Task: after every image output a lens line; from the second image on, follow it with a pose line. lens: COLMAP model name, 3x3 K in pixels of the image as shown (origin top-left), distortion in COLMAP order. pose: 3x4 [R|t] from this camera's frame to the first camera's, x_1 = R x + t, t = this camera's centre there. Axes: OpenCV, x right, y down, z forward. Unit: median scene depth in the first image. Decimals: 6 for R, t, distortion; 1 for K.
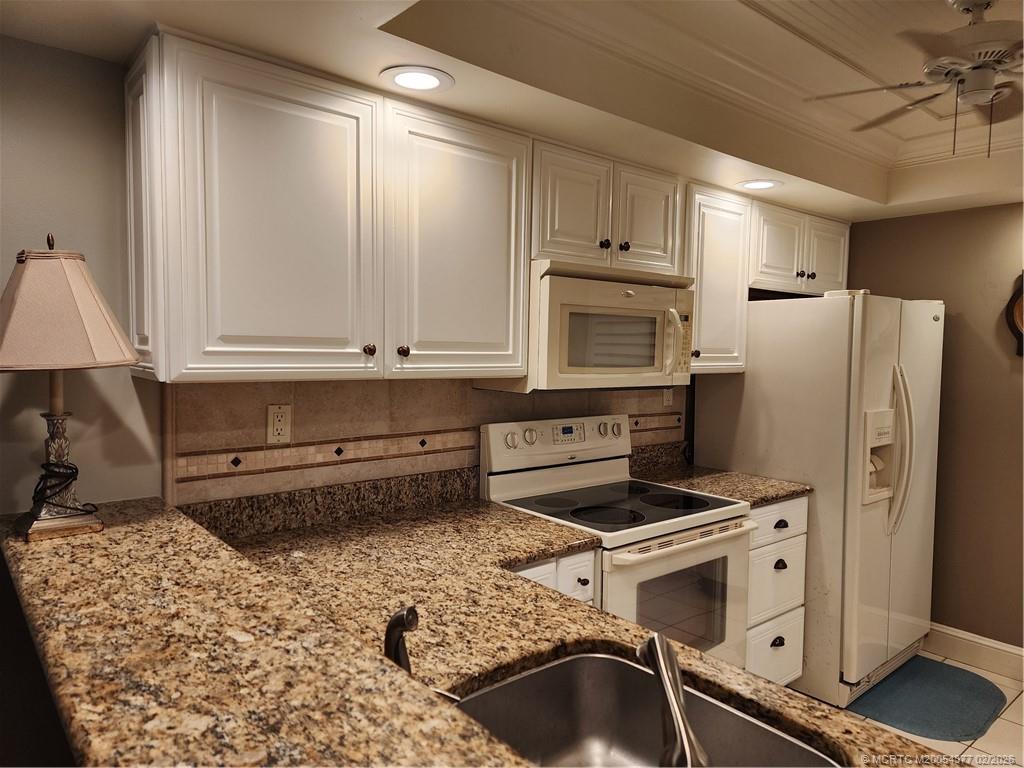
lens RADIAL K [[683.3, 0, 508.7], [0, 683.3, 383.6], [0, 0, 1]] dist [0.117402, -0.115725]
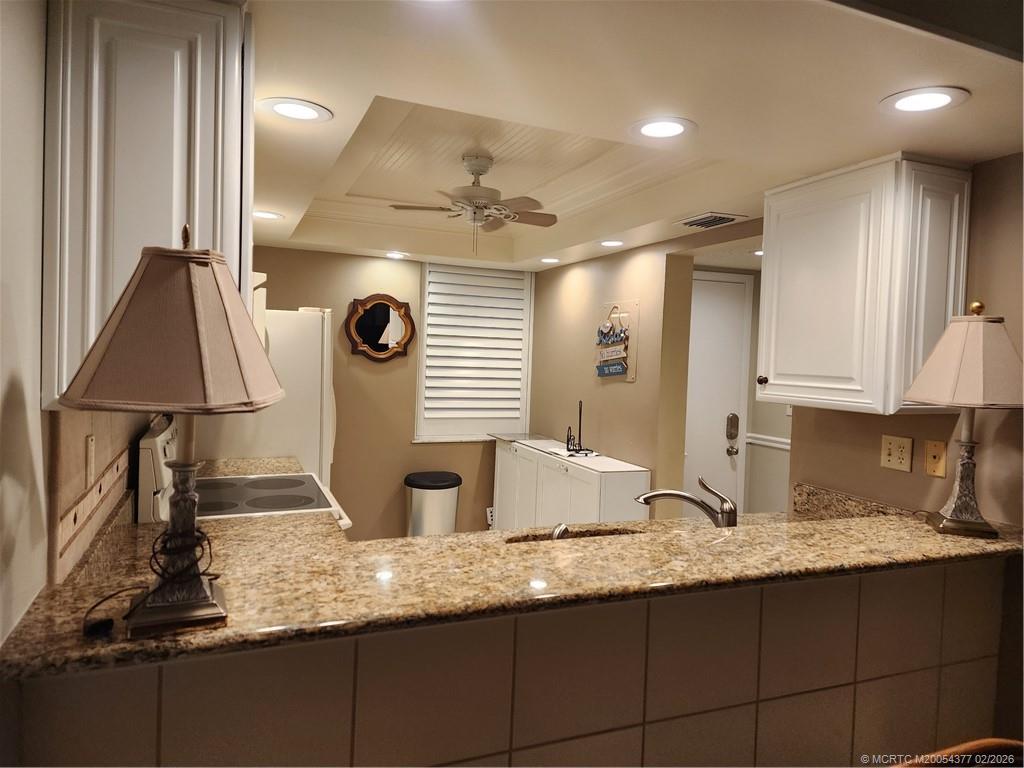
lens RADIAL K [[684.8, 0, 518.3], [0, 684.8, 379.6], [0, 0, 1]] dist [0.115297, -0.126326]
pose [[0.286490, -0.043518, 0.957094, -0.867960], [0.024512, 0.998974, 0.038085, -0.046086], [-0.957770, 0.012550, 0.287263, 0.303549]]
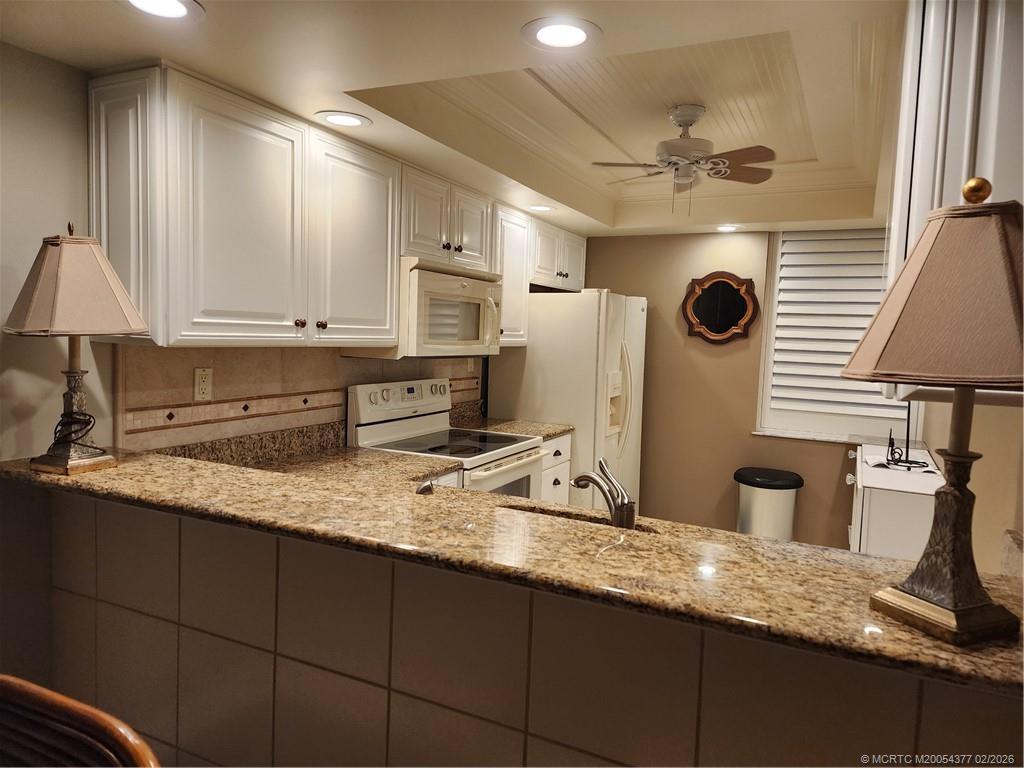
lens RADIAL K [[684.8, 0, 518.3], [0, 684.8, 379.6], [0, 0, 1]] dist [0.115297, -0.126326]
pose [[0.911648, -0.014062, 0.410731, -0.307645], [0.003407, 0.999639, 0.026662, 0.018943], [-0.410957, -0.022907, 0.911367, -0.286640]]
